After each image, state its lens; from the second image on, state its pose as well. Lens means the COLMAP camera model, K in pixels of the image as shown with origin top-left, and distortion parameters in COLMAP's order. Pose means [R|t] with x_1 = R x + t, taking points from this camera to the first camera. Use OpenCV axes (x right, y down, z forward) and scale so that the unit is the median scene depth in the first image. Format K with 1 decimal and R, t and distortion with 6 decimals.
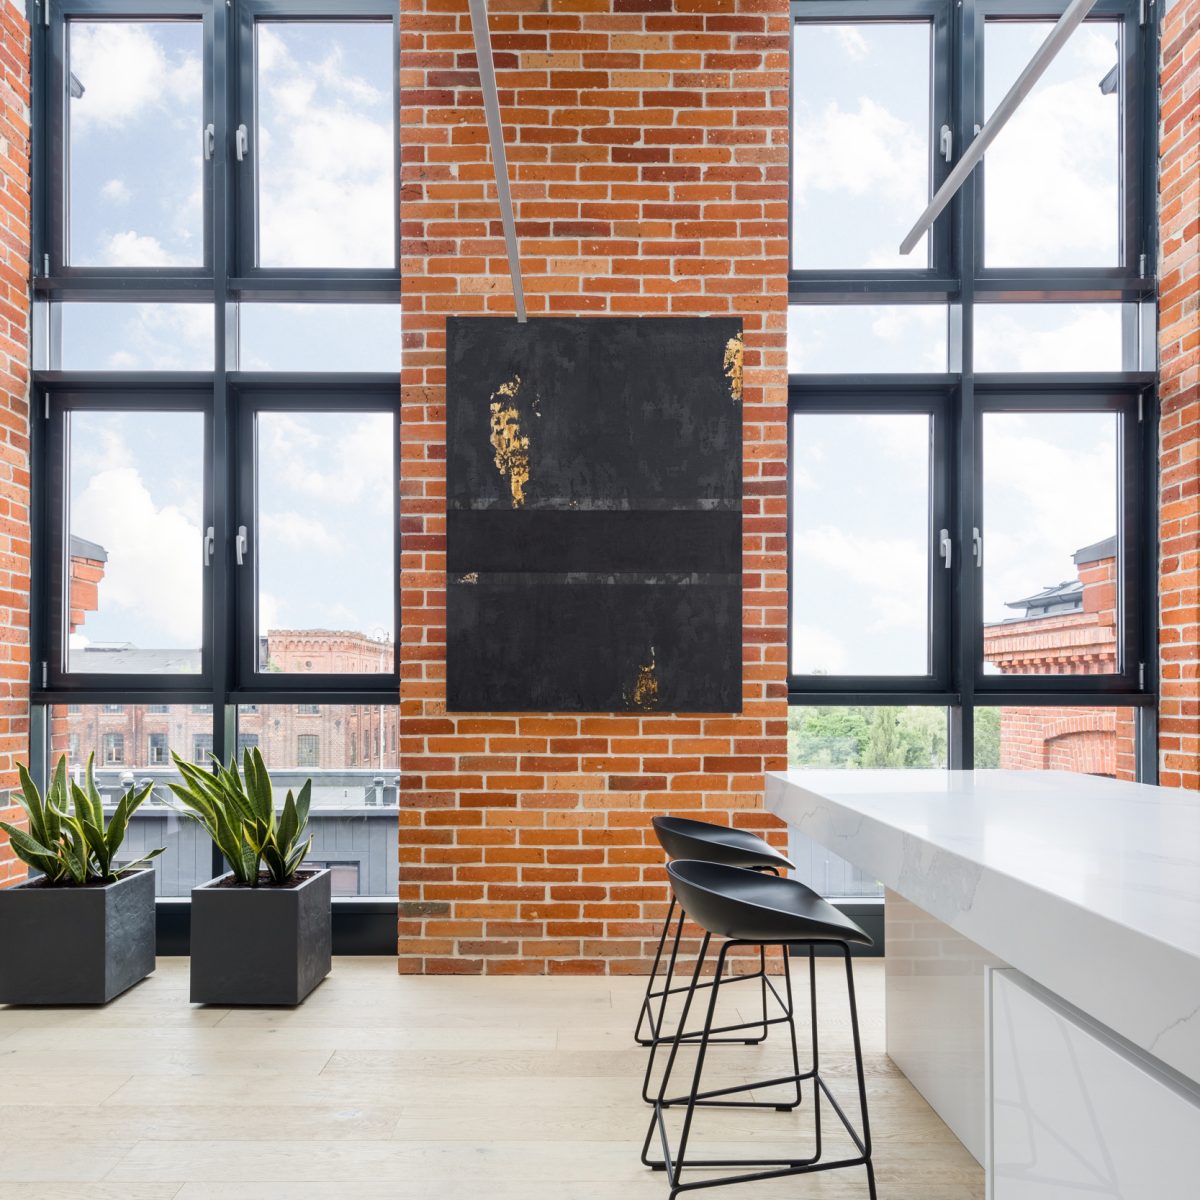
lens RADIAL K [[872.4, 0, 605.1], [0, 872.4, 697.5], [0, 0, 1]] dist [0.001962, 0.002776]
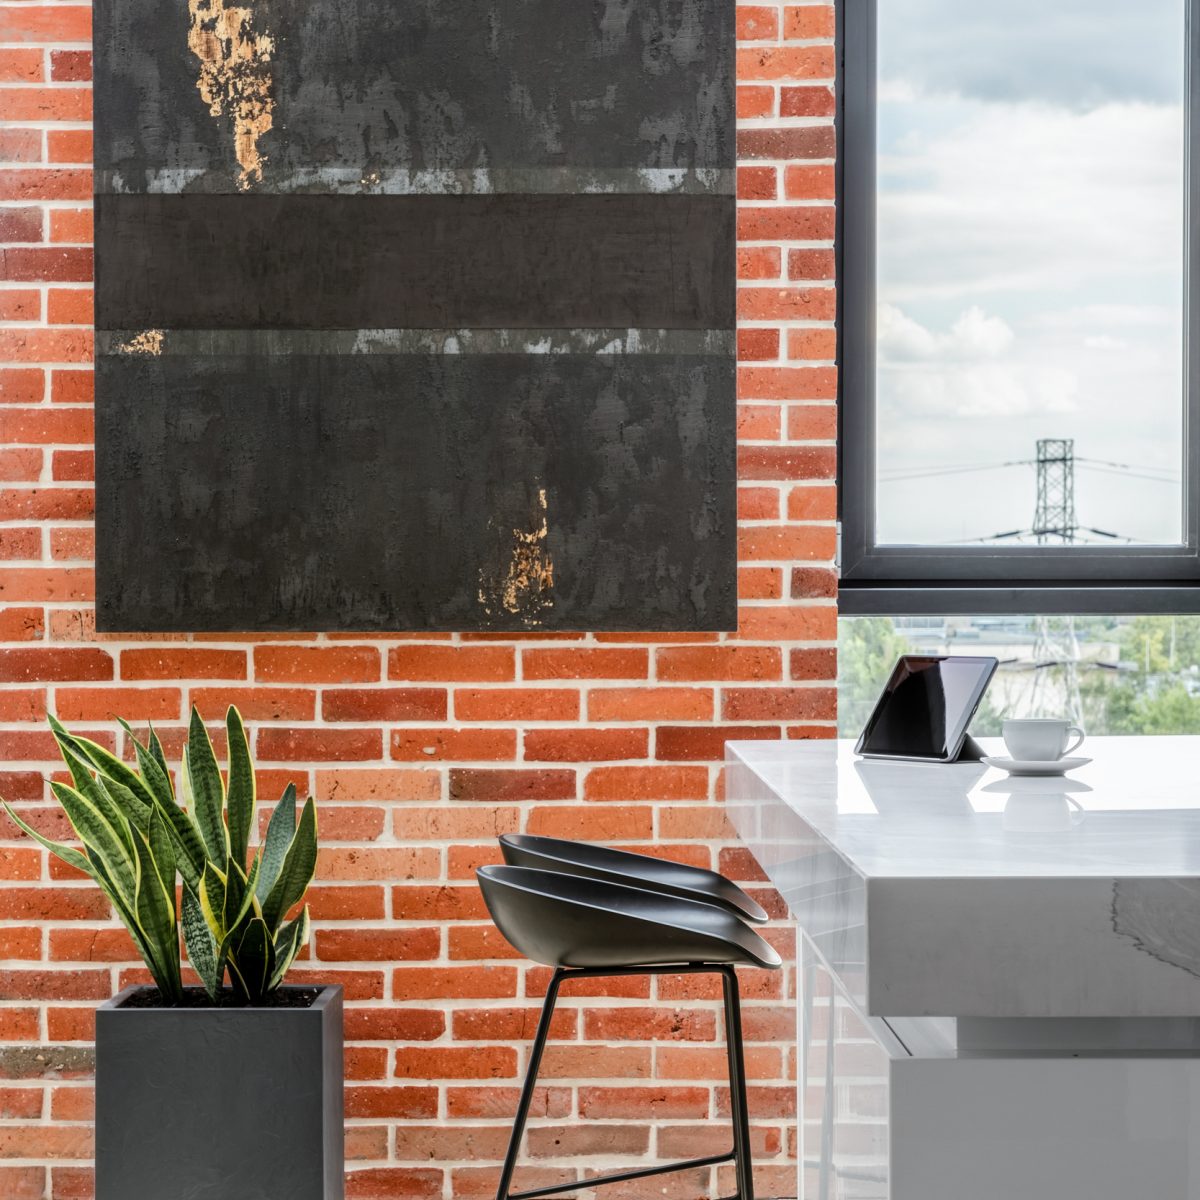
lens RADIAL K [[3042.0, 0, 597.5], [0, 3042.0, 601.2], [0, 0, 1]] dist [0.022034, 0.000000]
pose [[0.999979, -0.004569, 0.004631, 0.075458], [0.004568, 0.999990, 0.000216, 0.001006], [-0.004632, -0.000195, 0.999989, -0.607293]]
